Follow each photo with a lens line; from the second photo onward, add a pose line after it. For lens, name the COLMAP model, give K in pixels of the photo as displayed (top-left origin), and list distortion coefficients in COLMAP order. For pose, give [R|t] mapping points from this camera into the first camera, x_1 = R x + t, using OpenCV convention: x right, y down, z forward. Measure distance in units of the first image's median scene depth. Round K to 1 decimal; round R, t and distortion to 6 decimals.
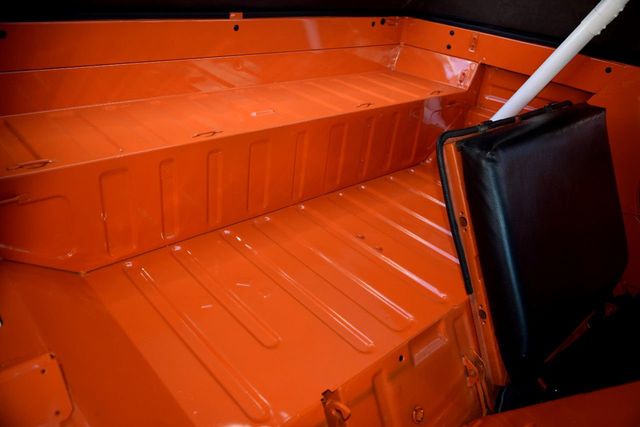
lens RADIAL K [[487.0, 0, 320.0], [0, 487.0, 213.5], [0, 0, 1]] dist [-0.008367, -0.001294]
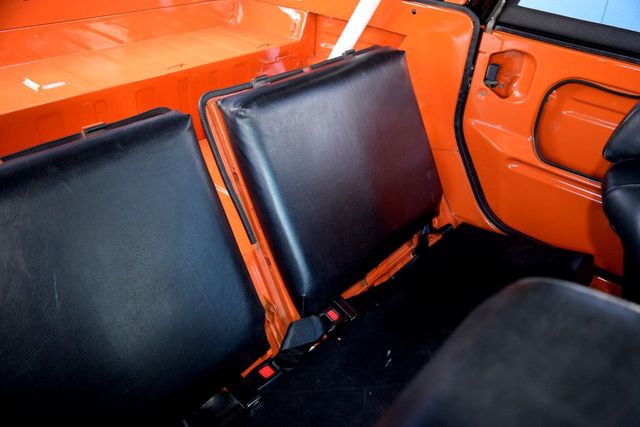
lens RADIAL K [[487.0, 0, 320.0], [0, 487.0, 213.5], [0, 0, 1]] dist [-0.008367, -0.001294]
pose [[0.992040, -0.104021, 0.070964, 0.278887], [0.096173, 0.989677, 0.106251, 0.000056], [-0.081284, -0.098581, 0.991804, -0.049954]]
